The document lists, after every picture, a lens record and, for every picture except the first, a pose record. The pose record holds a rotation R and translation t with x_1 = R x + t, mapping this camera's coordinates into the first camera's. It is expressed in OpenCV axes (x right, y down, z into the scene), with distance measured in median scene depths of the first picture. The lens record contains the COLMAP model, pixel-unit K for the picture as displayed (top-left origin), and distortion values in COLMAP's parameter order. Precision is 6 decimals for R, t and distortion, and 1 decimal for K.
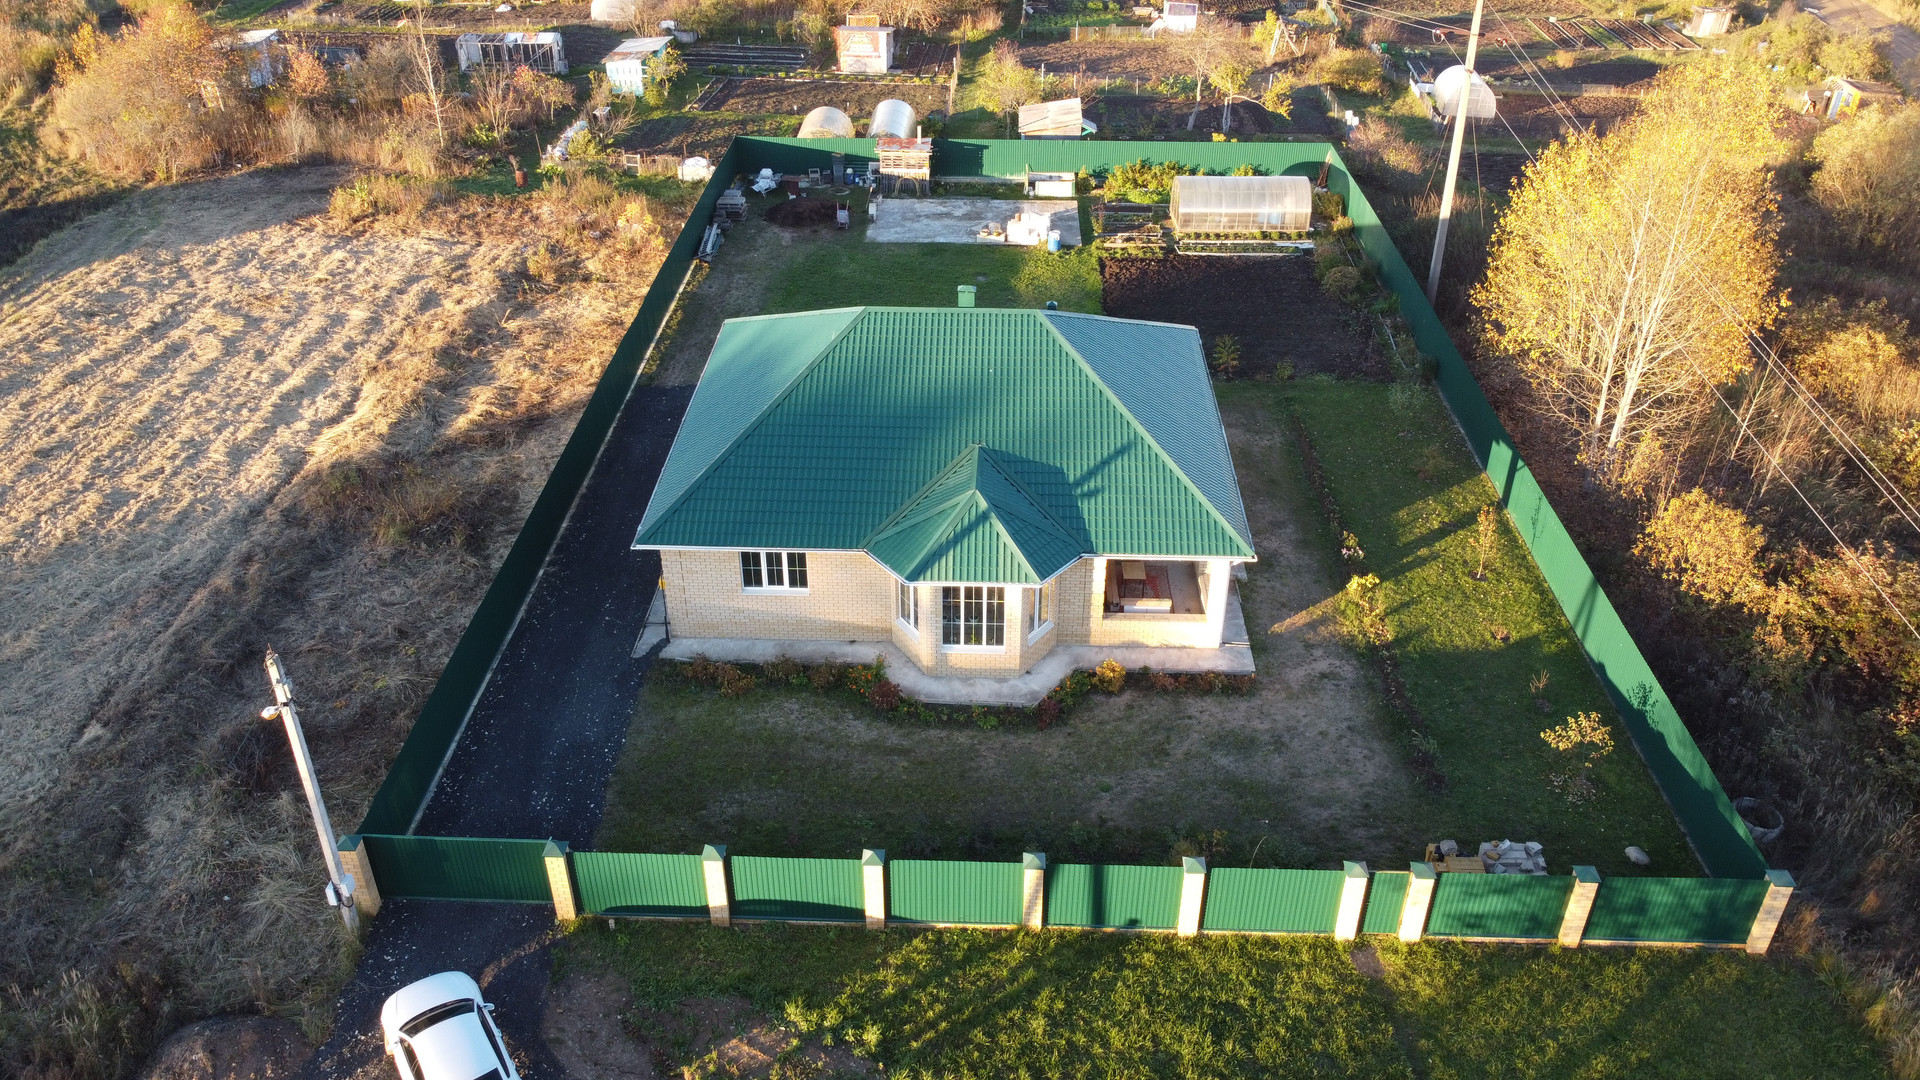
lens RADIAL K [[1447.9, 0, 974.0], [0, 1447.9, 531.7], [0, 0, 1]] dist [0.005160, -0.005610]
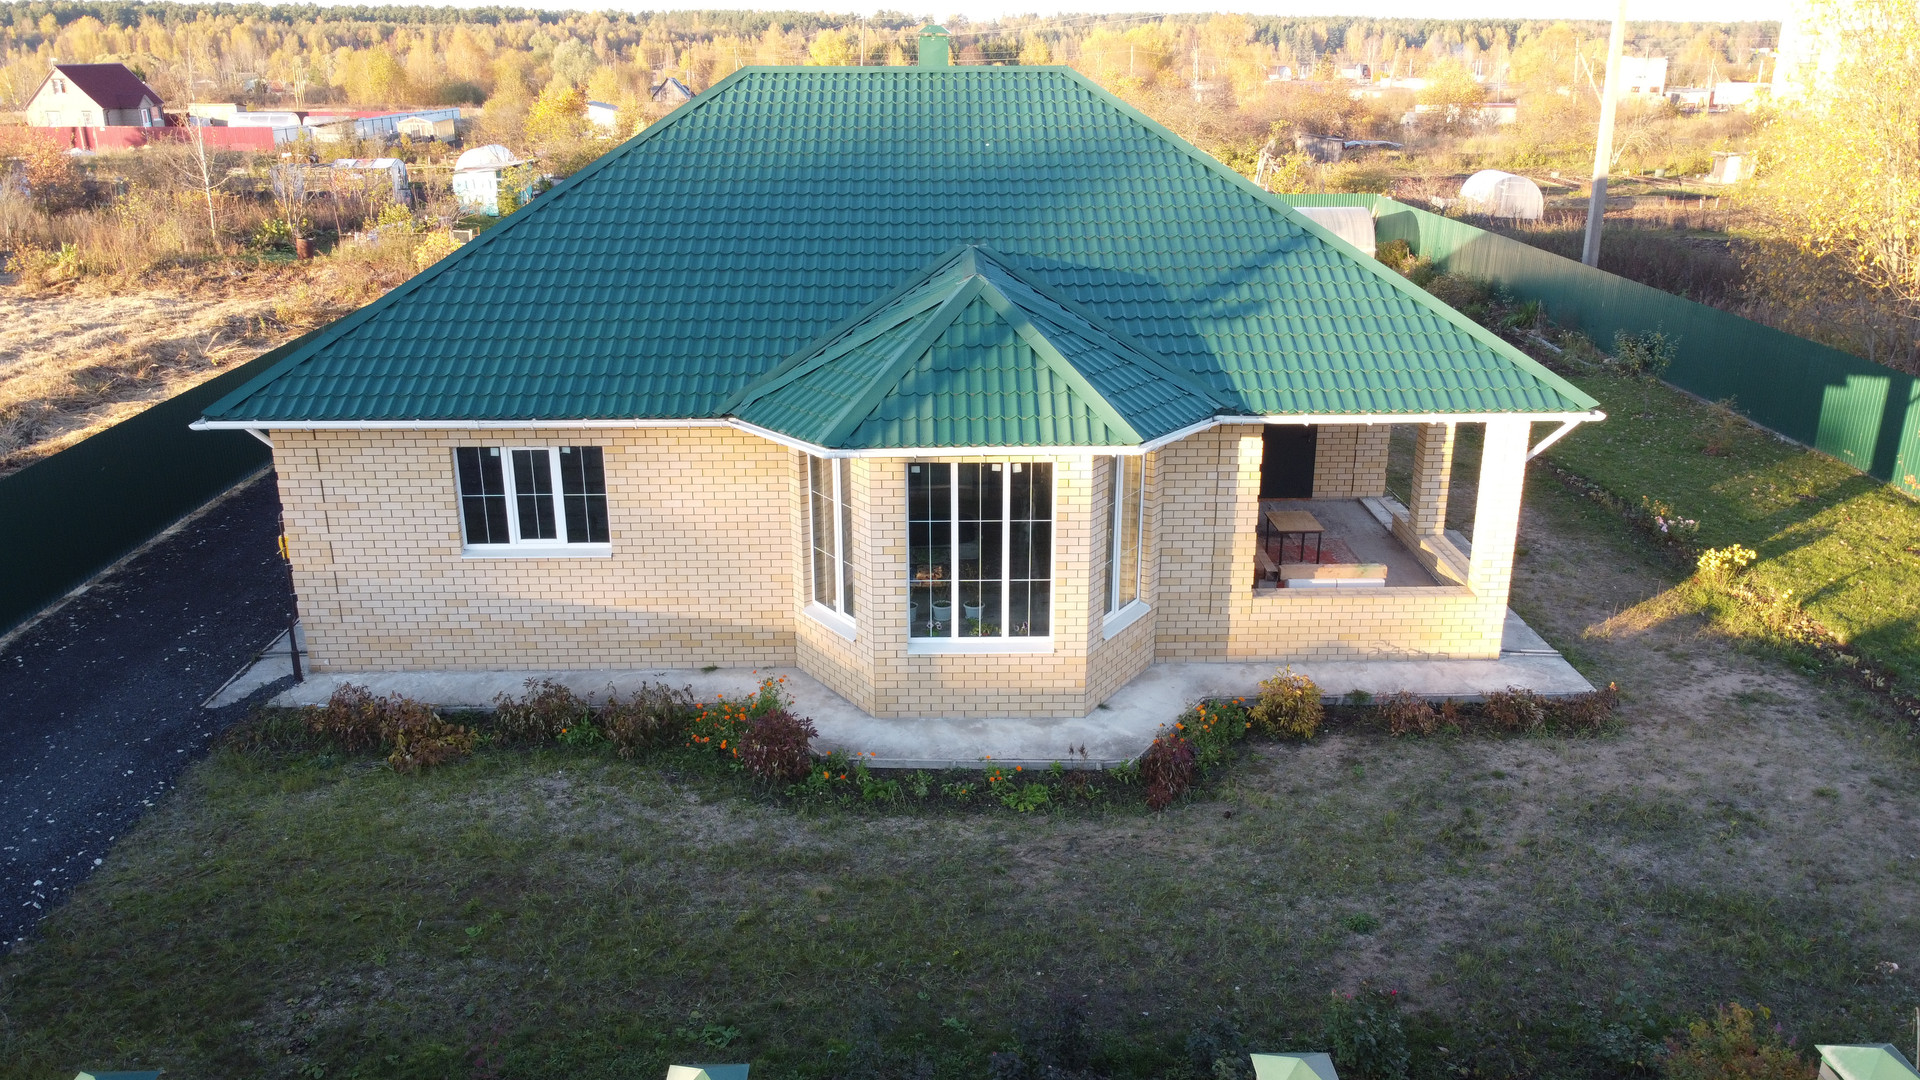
lens RADIAL K [[1447.9, 0, 963.5], [0, 1447.9, 536.3], [0, 0, 1]] dist [0.005160, -0.005610]
pose [[0.998681, -0.024928, 0.044892, -0.024356], [0.034547, 0.972987, -0.228261, 0.148390], [-0.037989, 0.229511, 0.972564, 0.565102]]
